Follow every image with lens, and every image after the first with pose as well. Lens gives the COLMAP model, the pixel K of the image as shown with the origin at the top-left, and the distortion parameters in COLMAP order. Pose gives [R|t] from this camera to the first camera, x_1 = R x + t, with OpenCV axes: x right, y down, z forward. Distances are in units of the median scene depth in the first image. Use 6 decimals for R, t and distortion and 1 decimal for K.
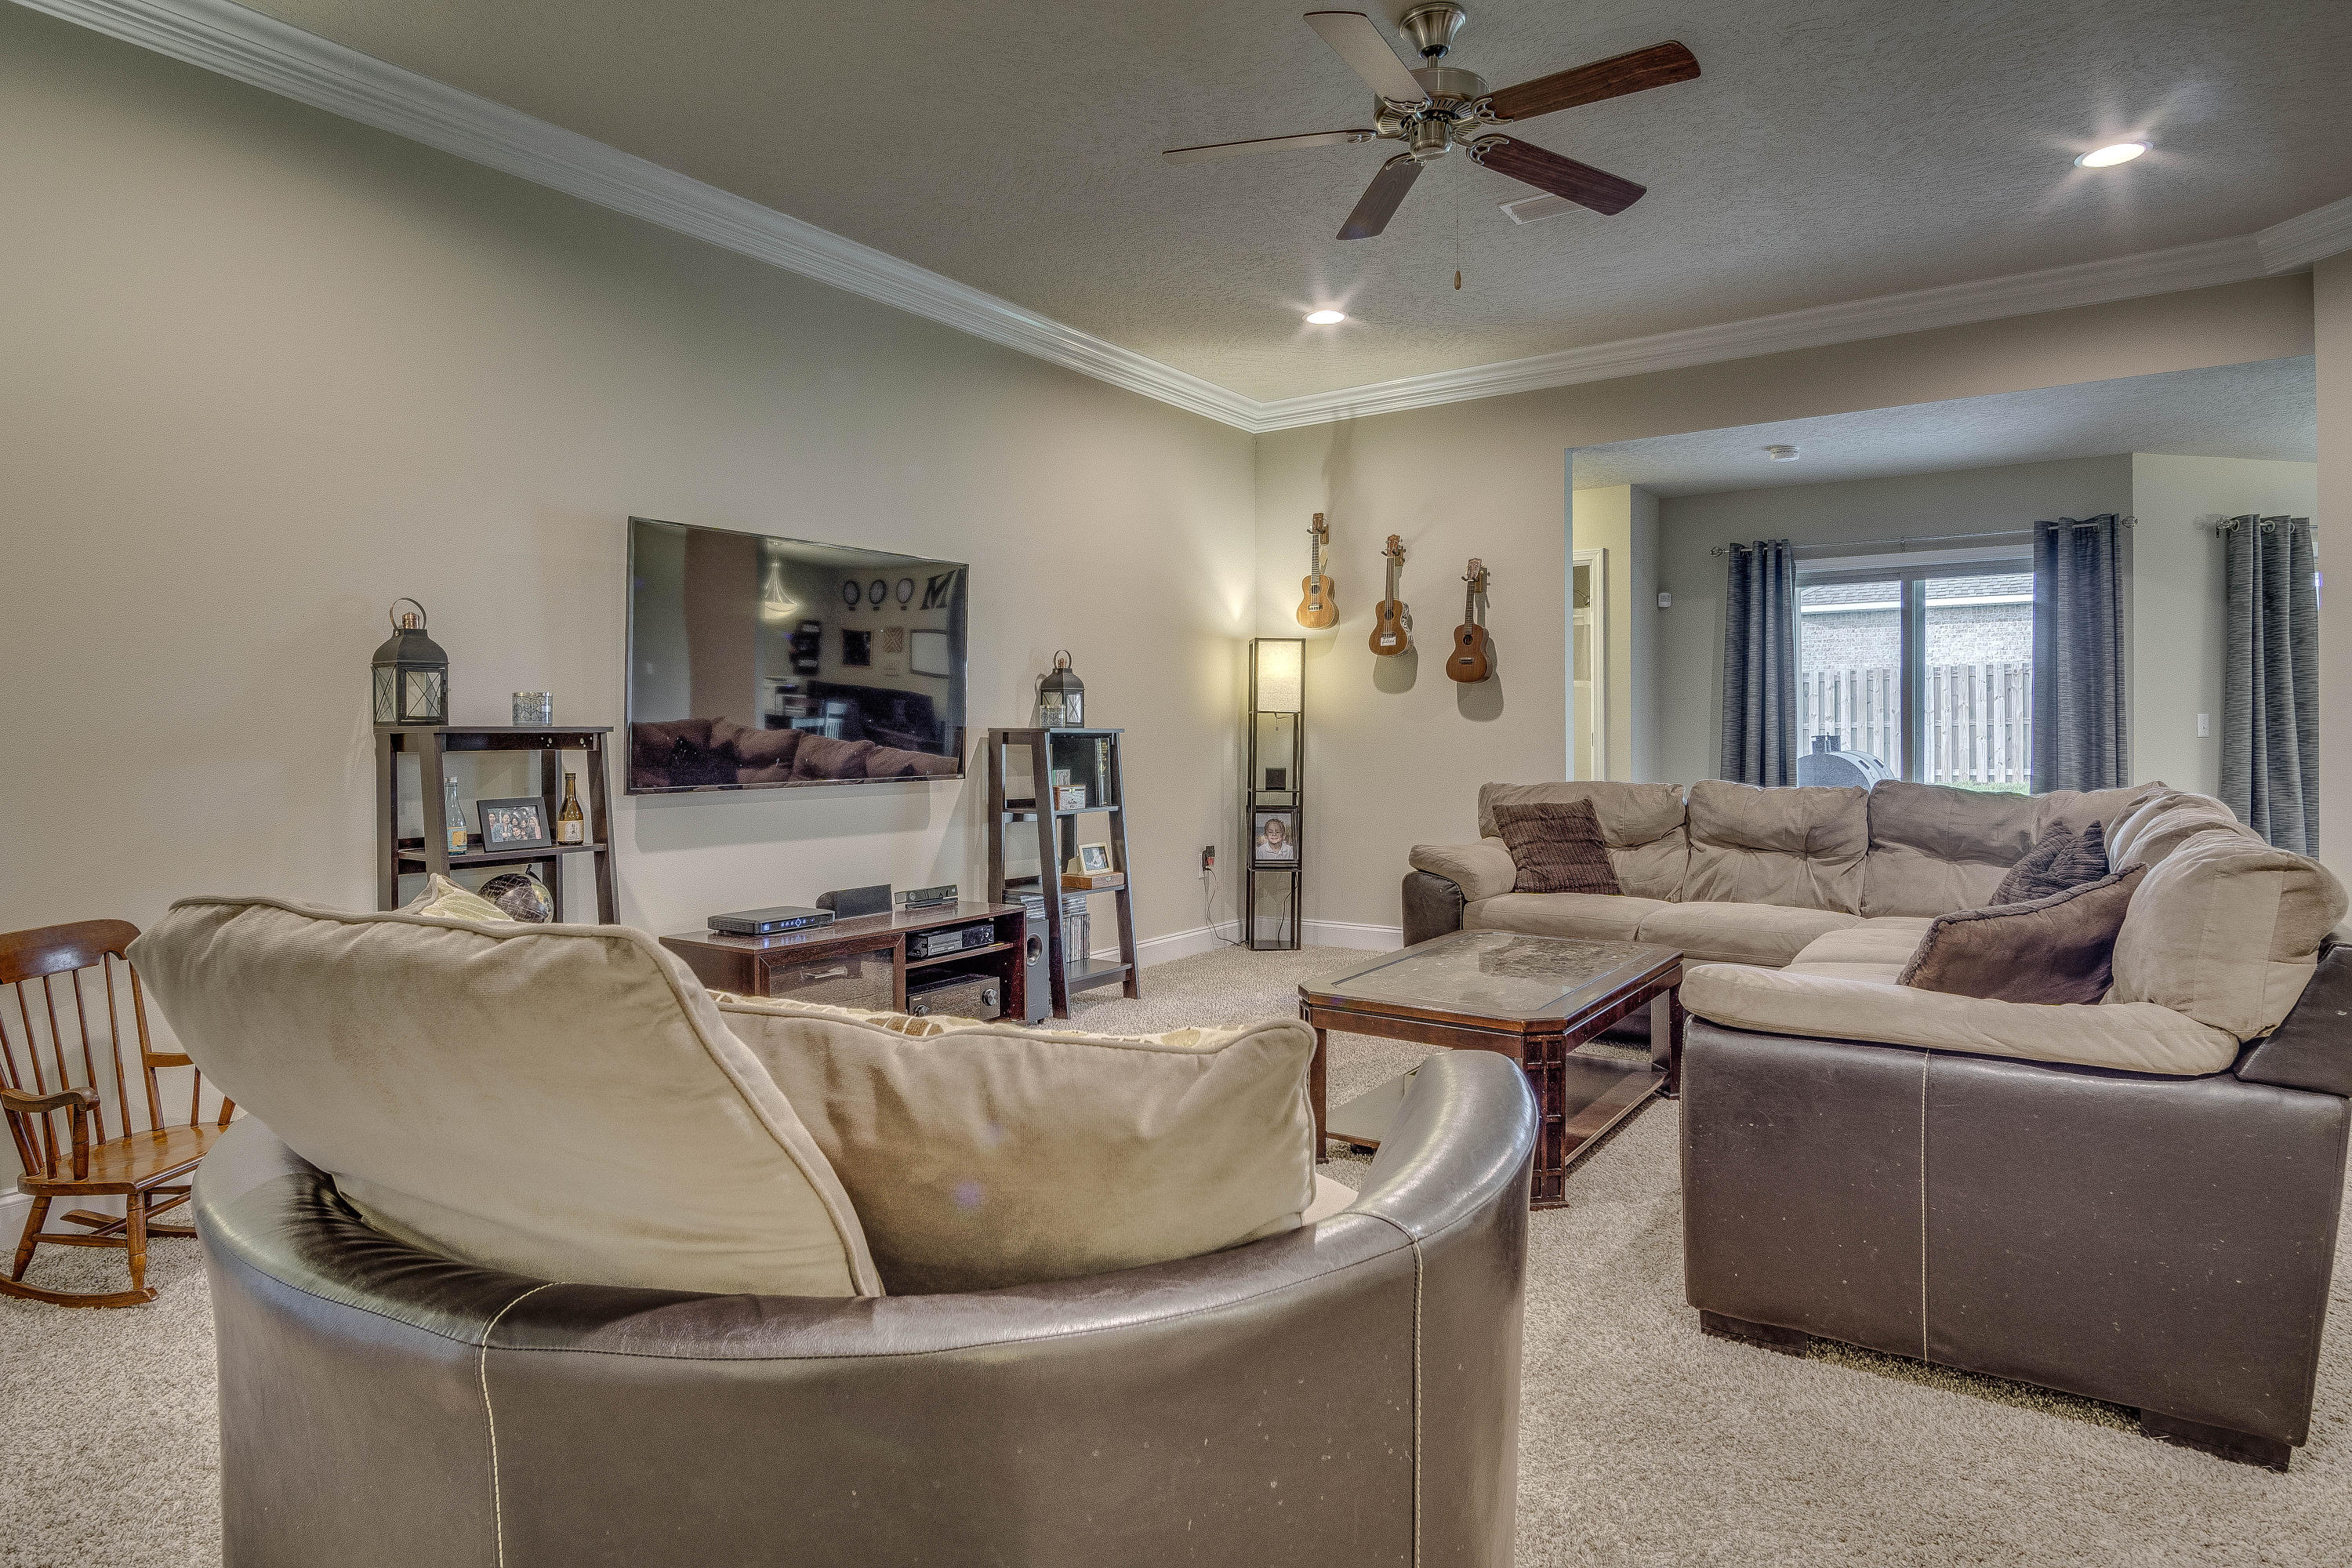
lens RADIAL K [[1329.6, 0, 1117.1], [0, 1329.6, 745.3], [0, 0, 1]] dist [-0.024129, 0.004108]
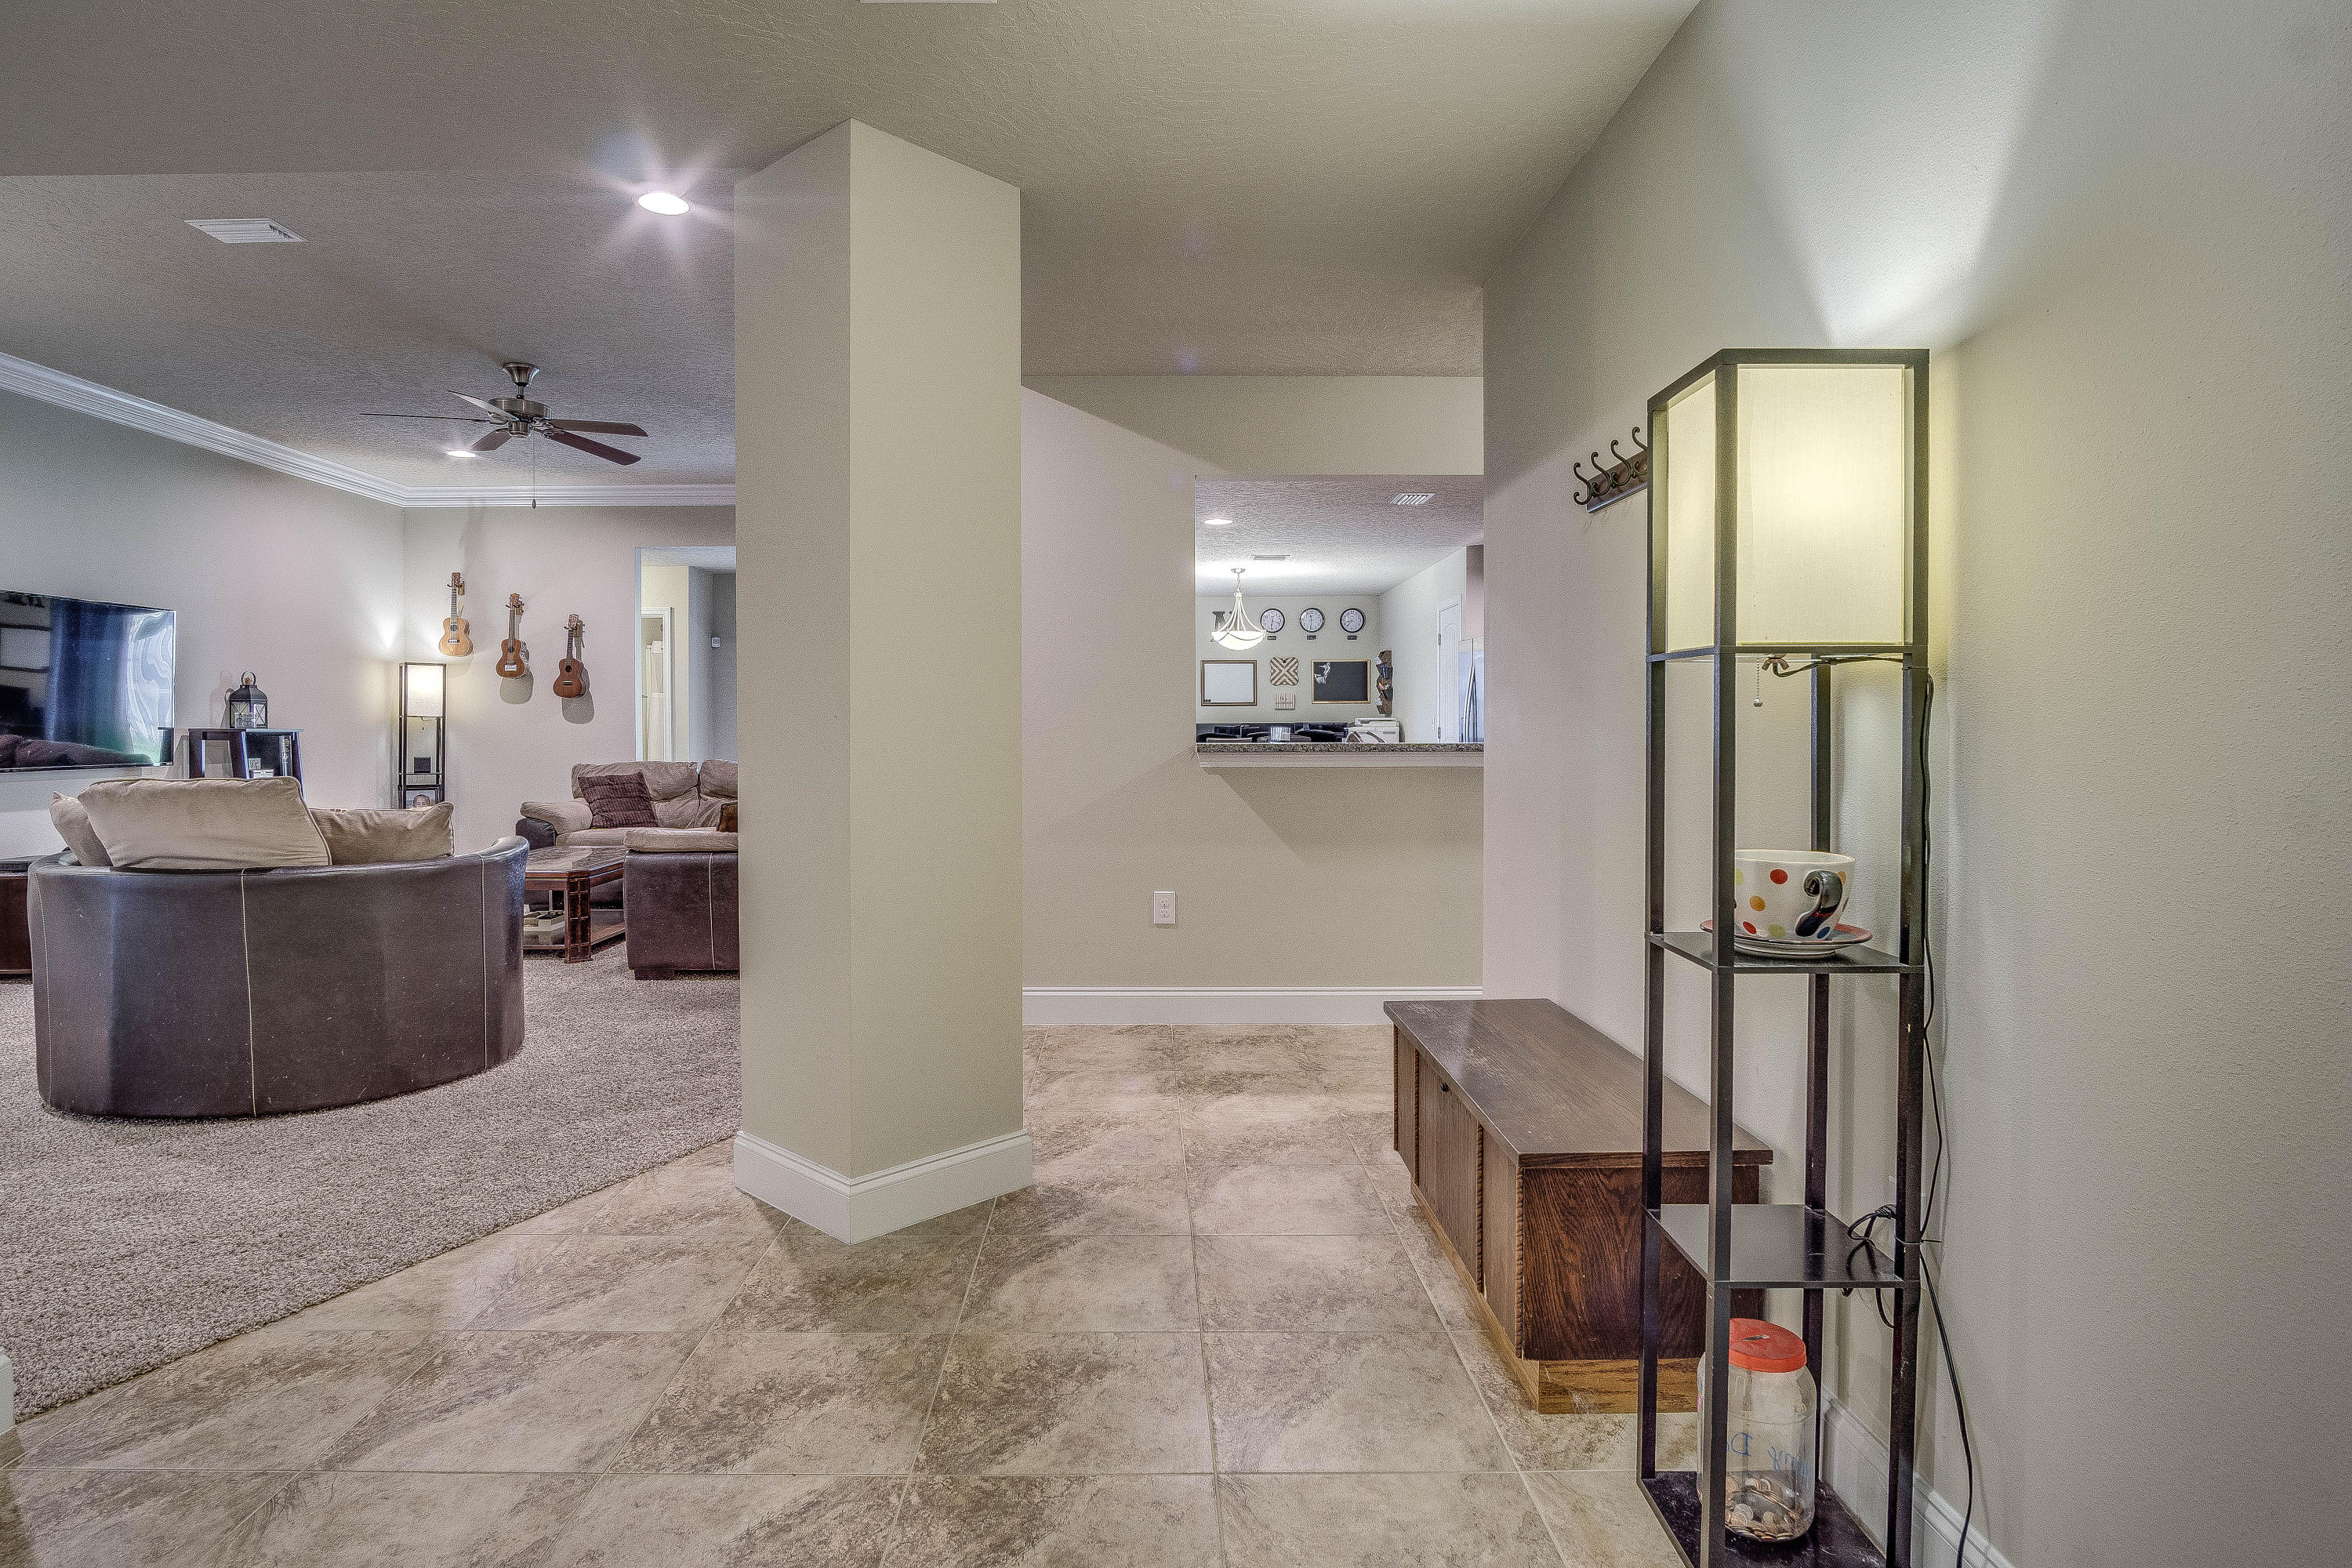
lens RADIAL K [[1329.6, 0, 1182.7], [0, 1329.6, 736.2], [0, 0, 1]] dist [-0.024129, 0.004108]
pose [[0.795017, -0.003639, 0.606576, -0.087428], [0.006486, 0.999976, -0.002501, 0.004020], [-0.606552, 0.005923, 0.795022, -0.590767]]
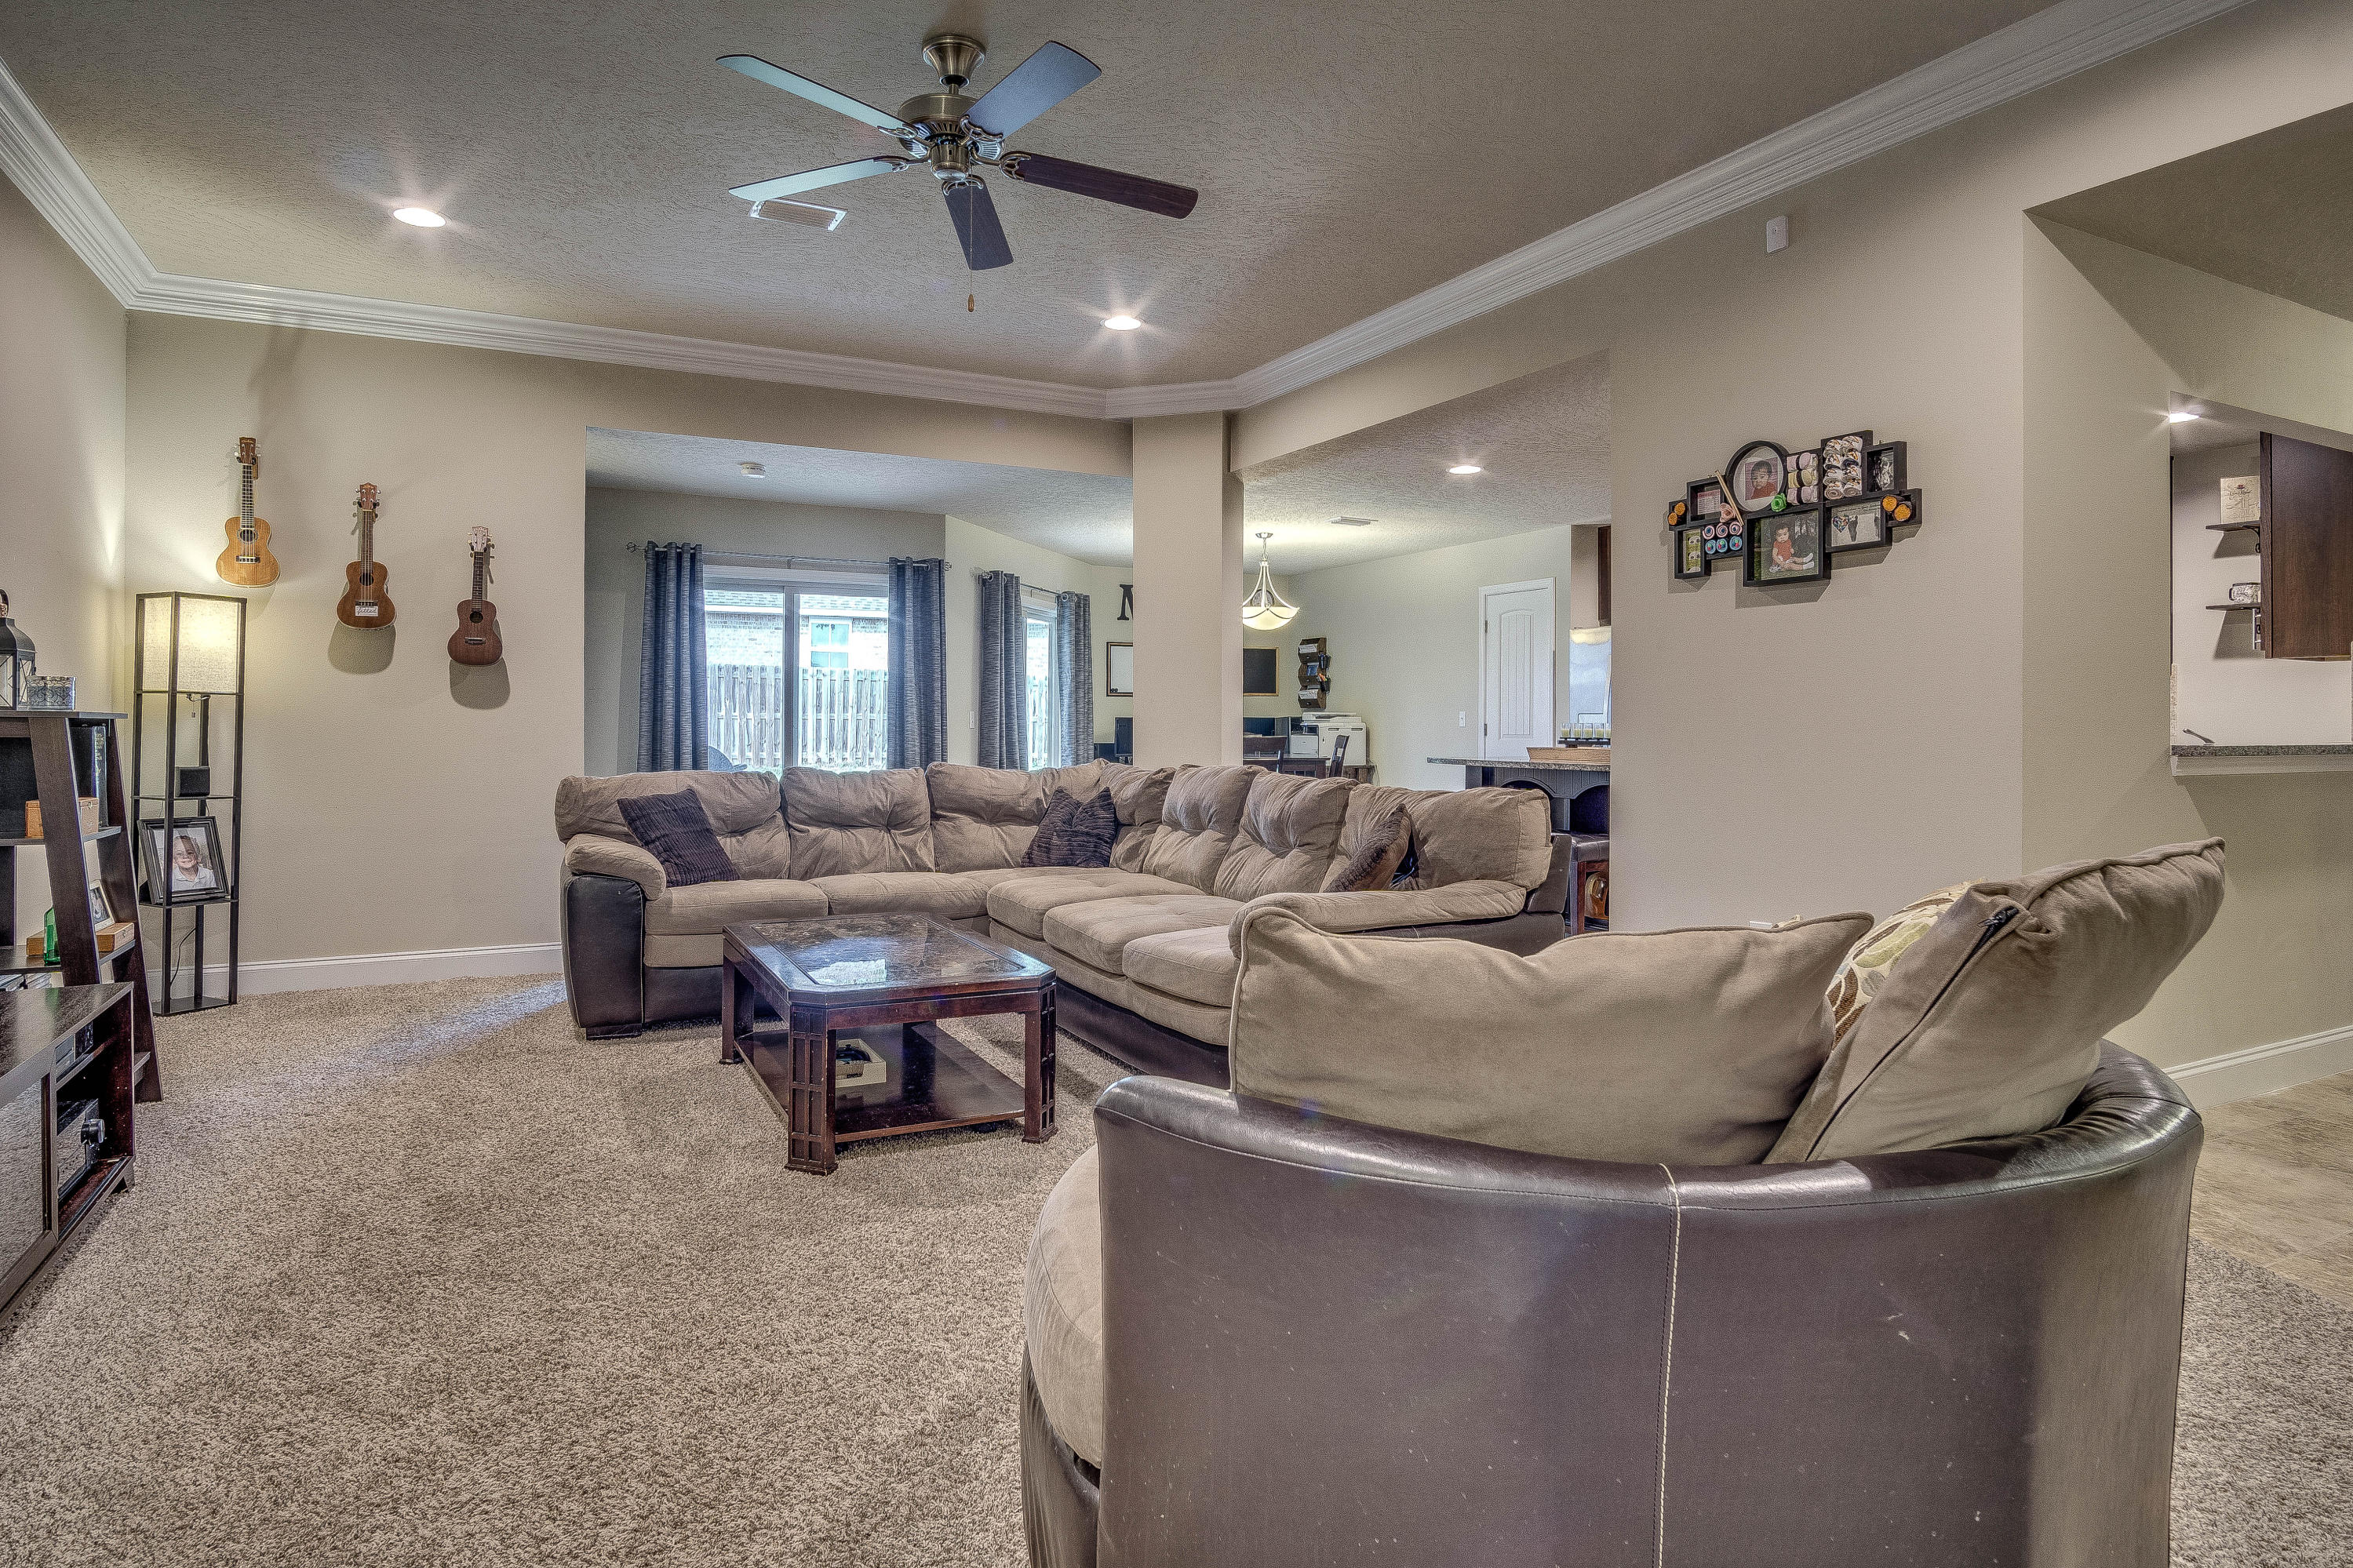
lens RADIAL K [[1329.9, 0, 1189.5], [0, 1329.9, 724.7], [0, 0, 1]] dist [-0.024129, 0.004108]
pose [[0.440181, 0.004192, 0.897899, -0.317477], [0.002798, 0.999978, -0.006040, -0.000845], [-0.897905, 0.005171, 0.440160, 0.180782]]
